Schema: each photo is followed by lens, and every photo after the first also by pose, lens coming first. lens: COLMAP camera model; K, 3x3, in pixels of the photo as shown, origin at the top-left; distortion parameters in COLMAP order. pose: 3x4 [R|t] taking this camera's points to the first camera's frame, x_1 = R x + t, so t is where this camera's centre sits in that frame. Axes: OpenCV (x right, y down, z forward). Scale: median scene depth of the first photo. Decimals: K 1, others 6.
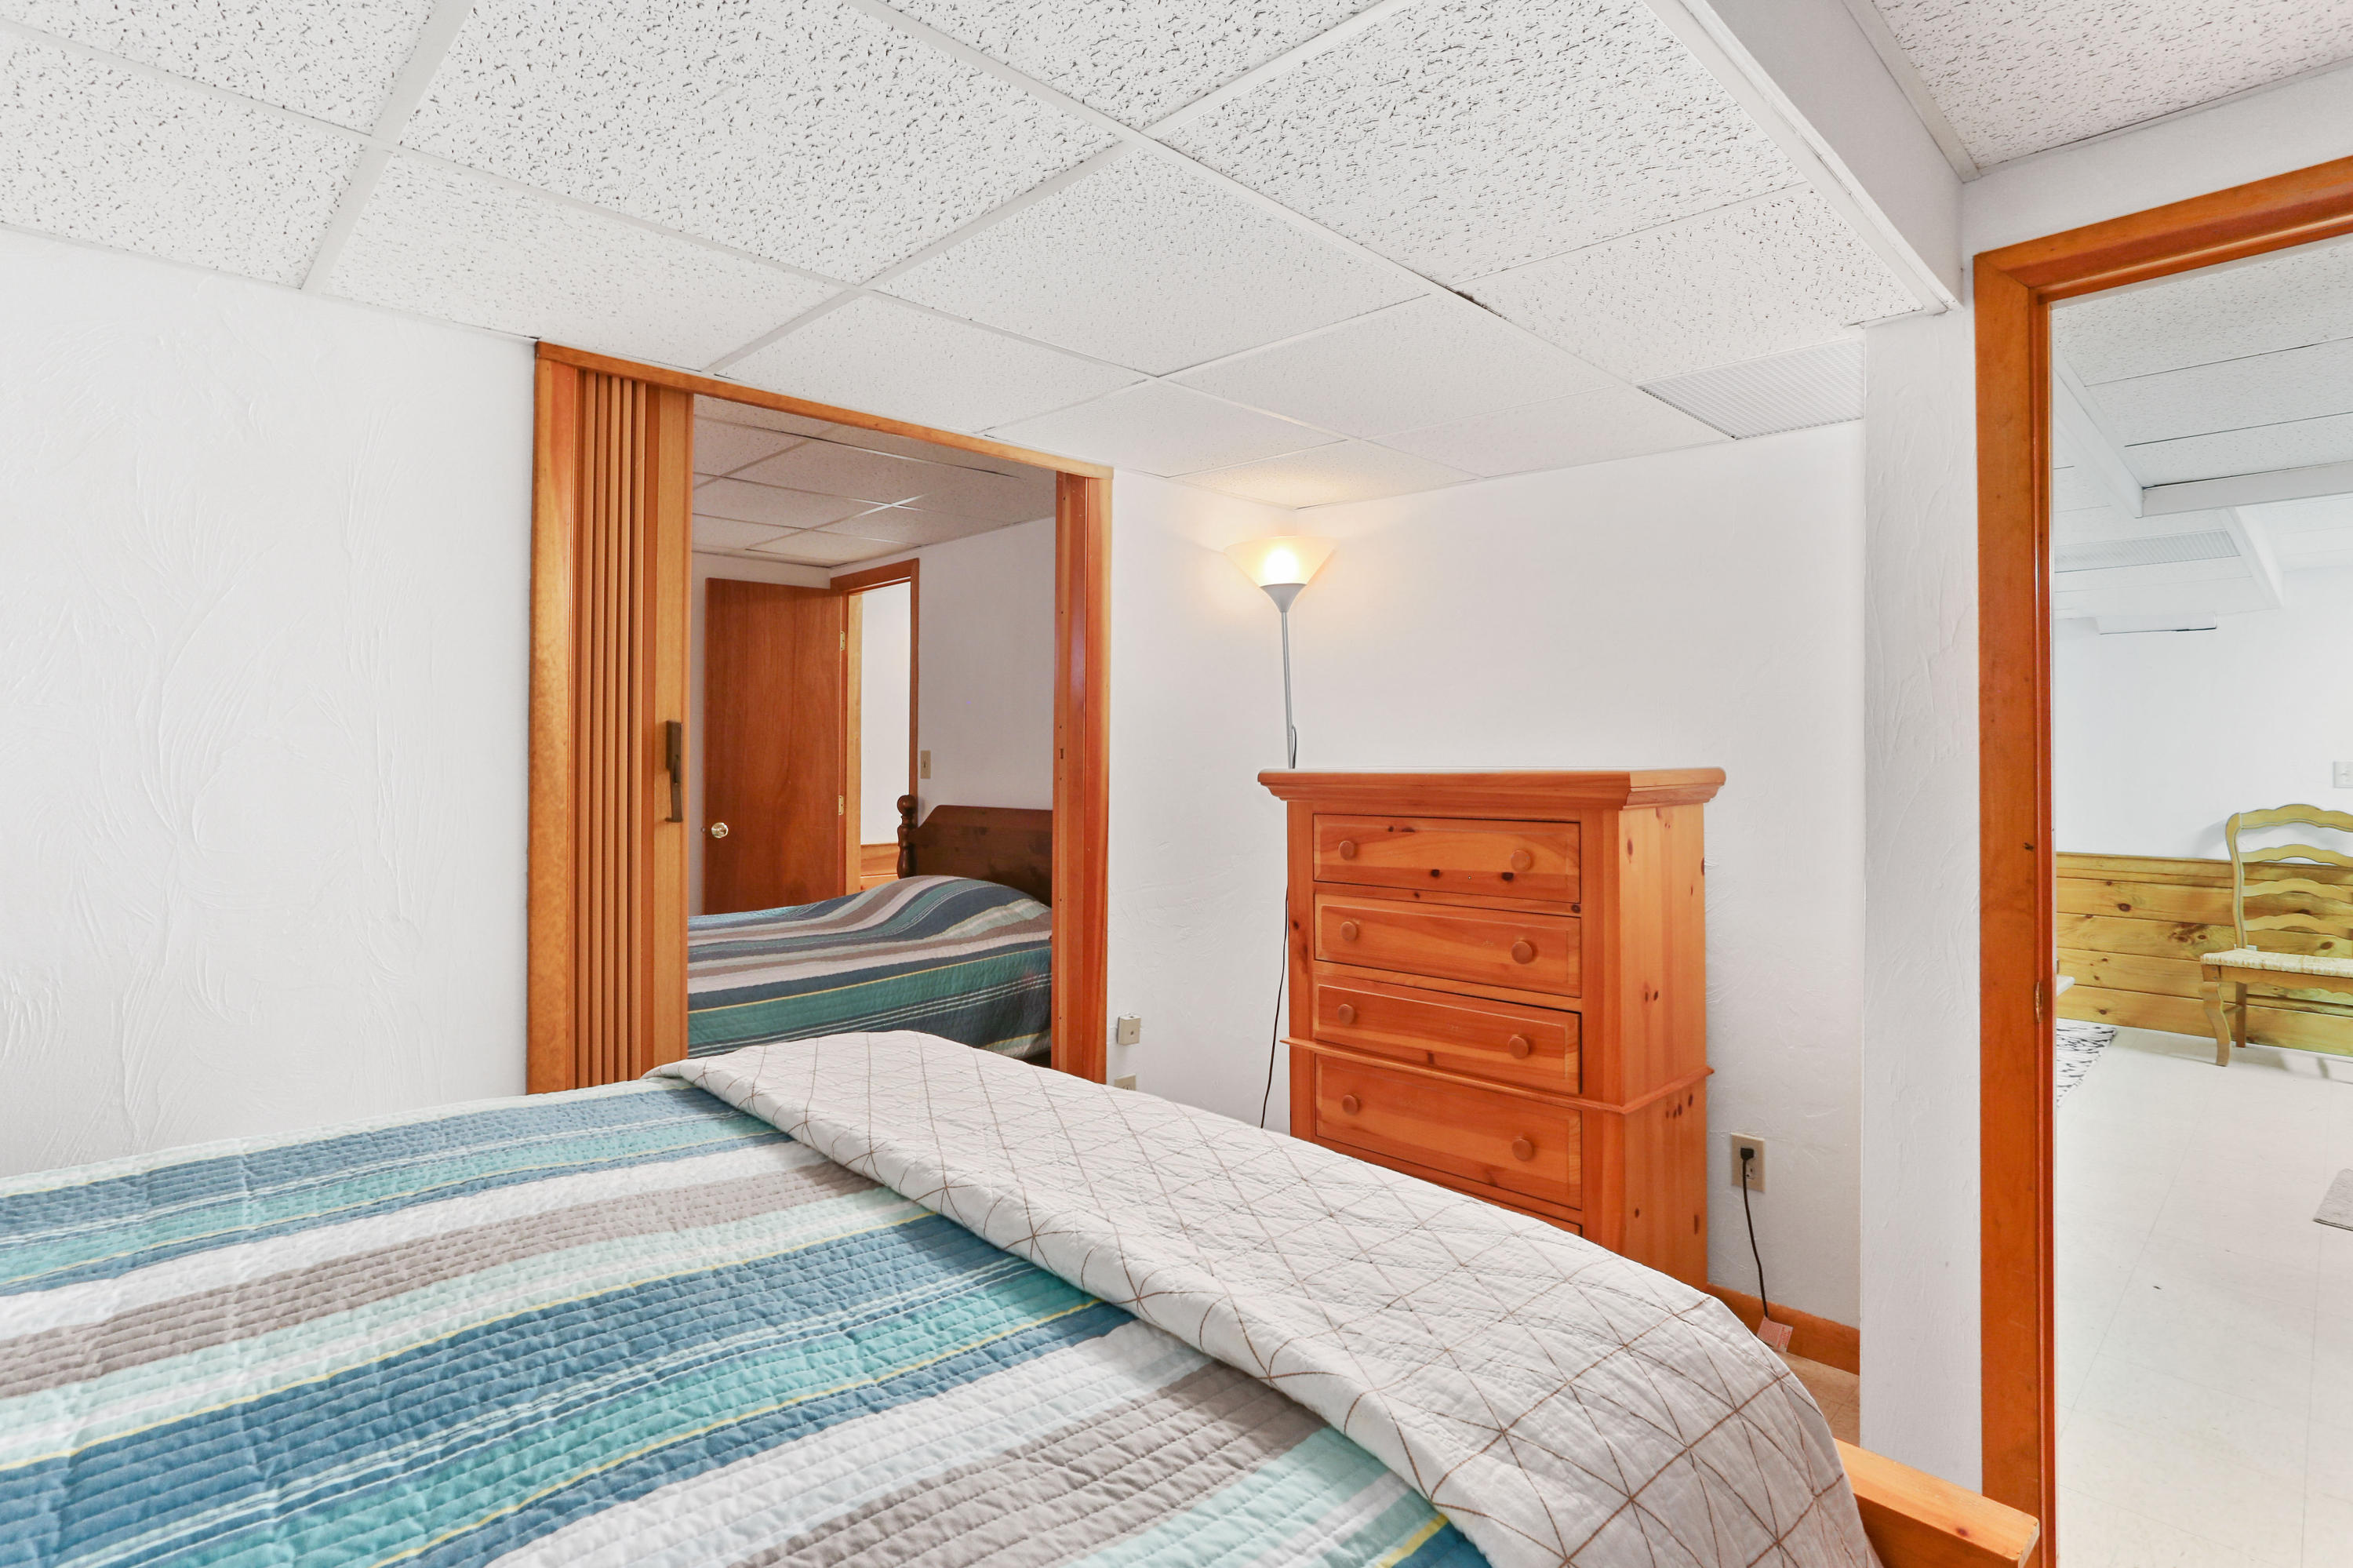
lens RADIAL K [[1165.8, 0, 1174.8], [0, 1165.8, 773.4], [0, 0, 1]] dist [-0.024254, 0.014452]
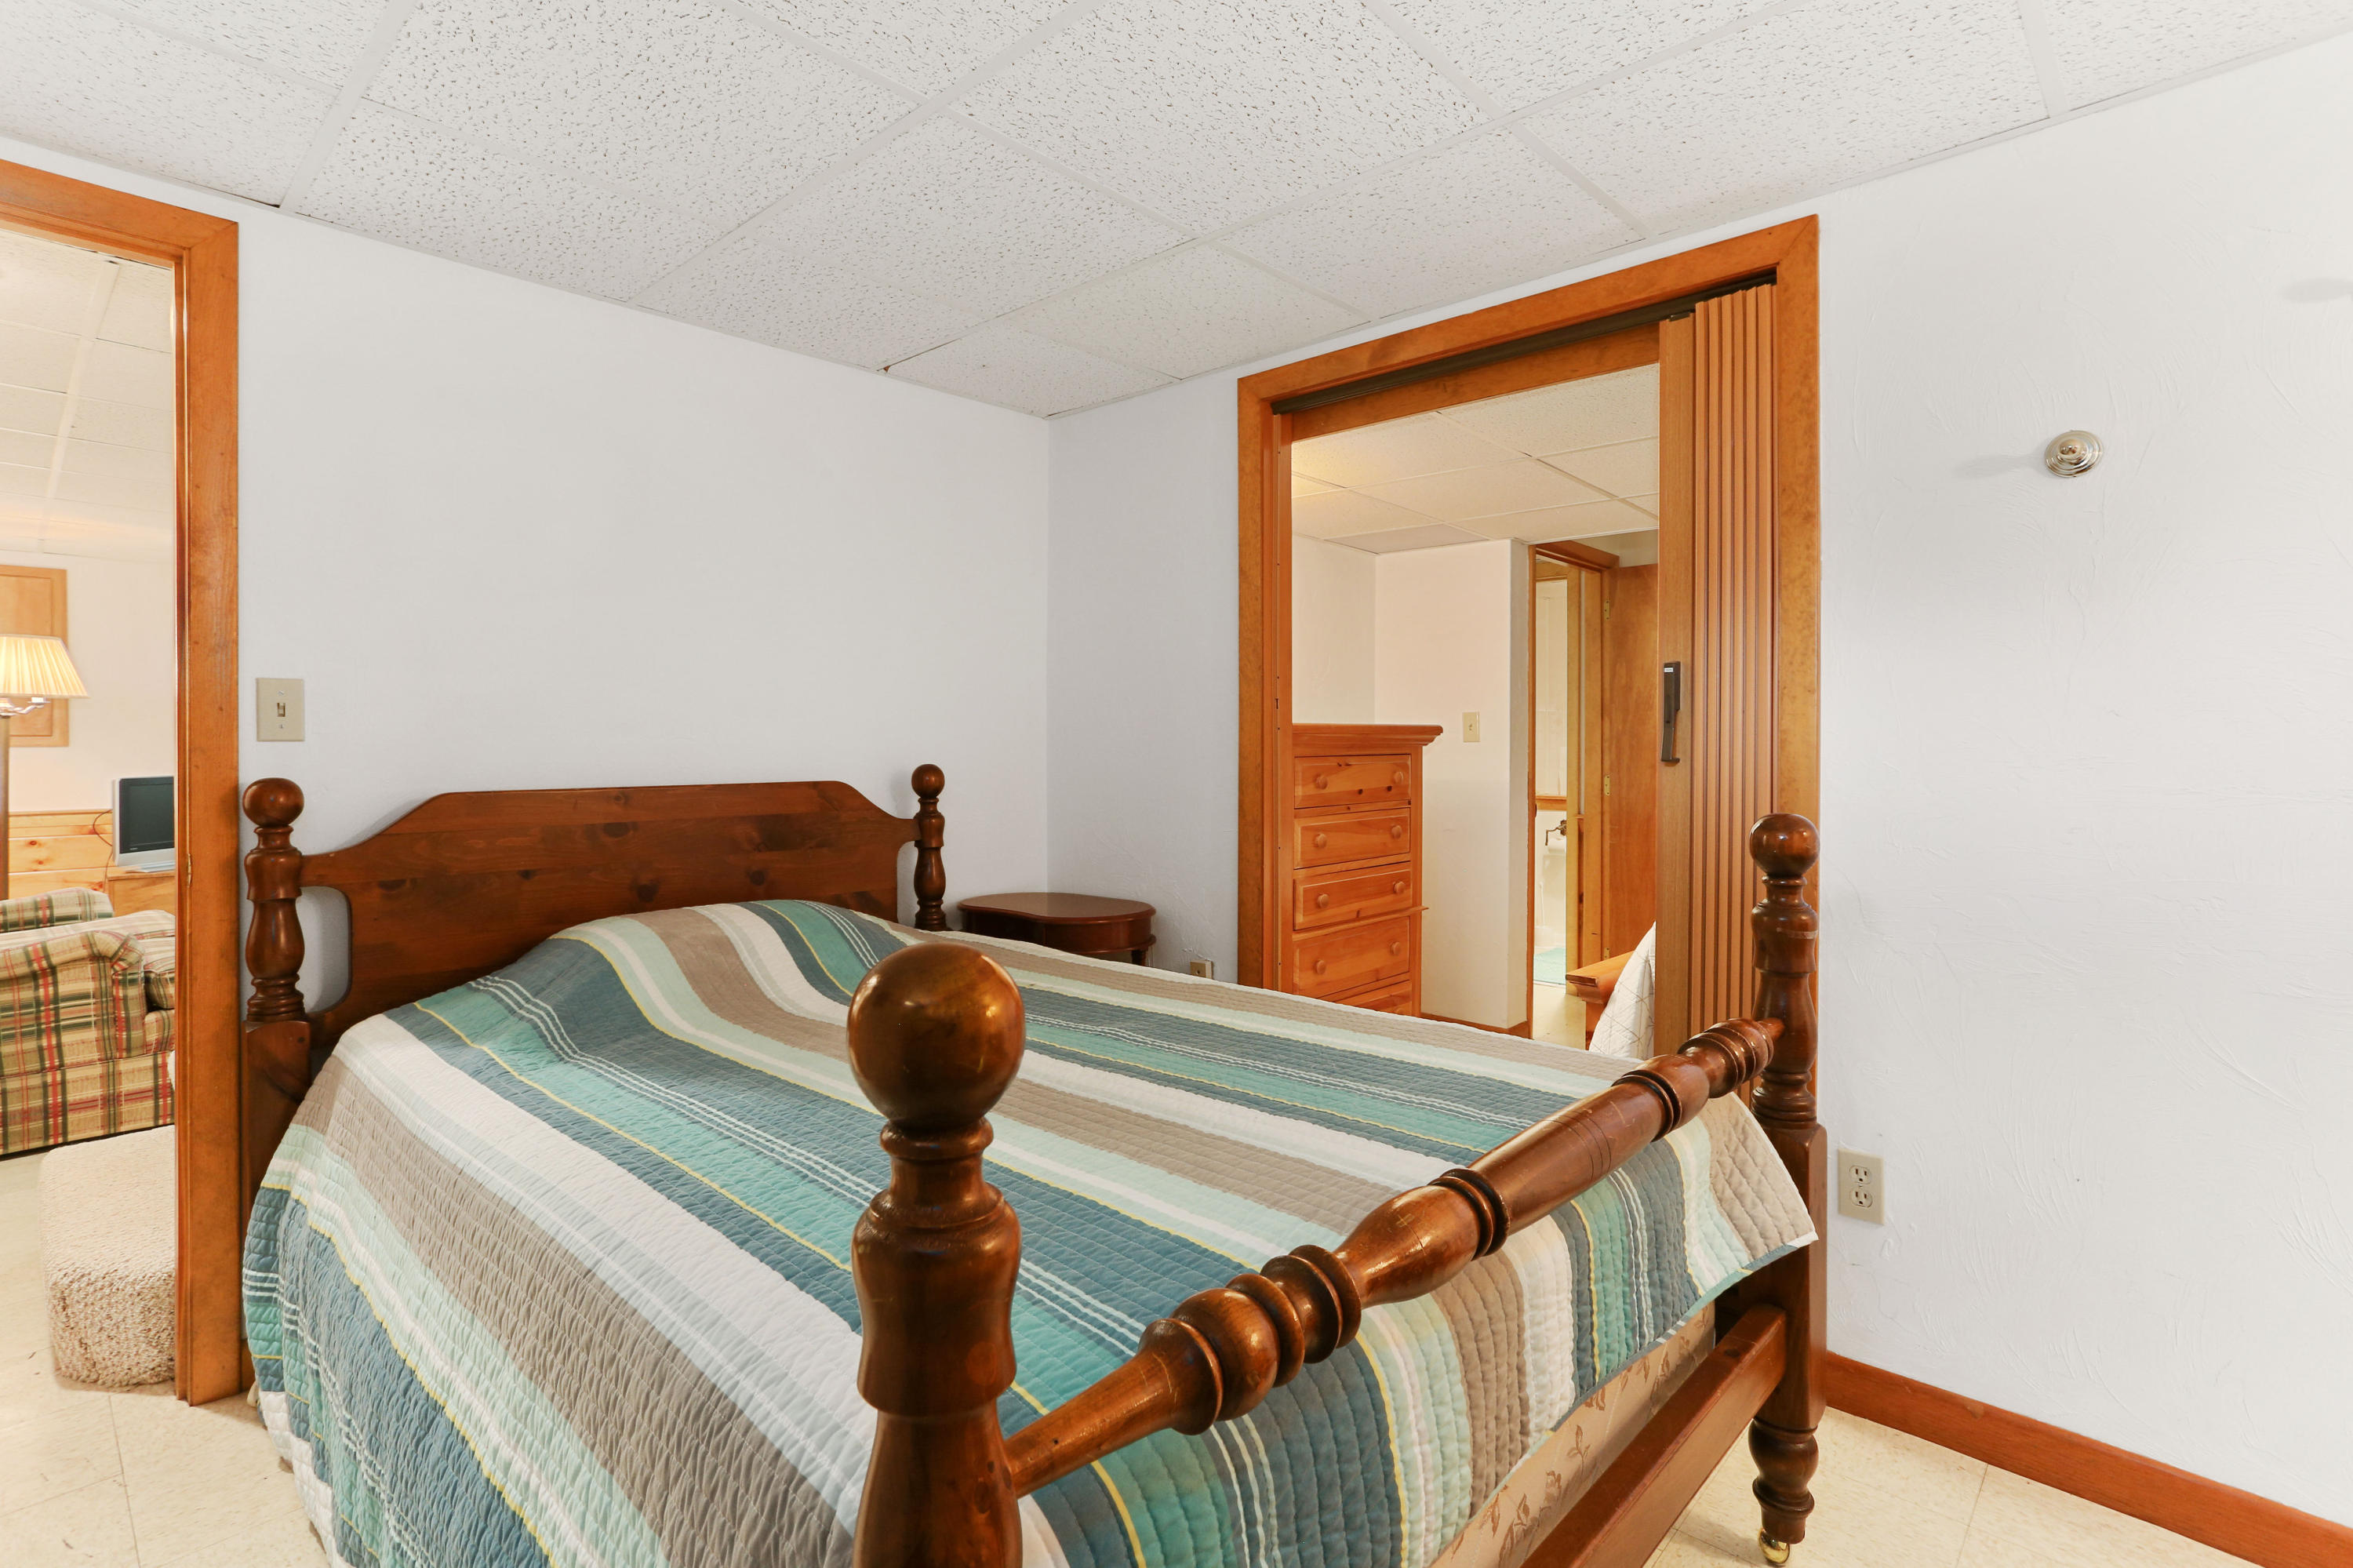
lens RADIAL K [[1165.8, 0, 1175.3], [0, 1165.8, 762.5], [0, 0, 1]] dist [-0.024254, 0.014452]
pose [[-0.039315, -0.021601, 0.998993, -0.674012], [0.010445, 0.999703, 0.022027, 0.006095], [-0.999172, 0.011300, -0.039077, 0.681408]]
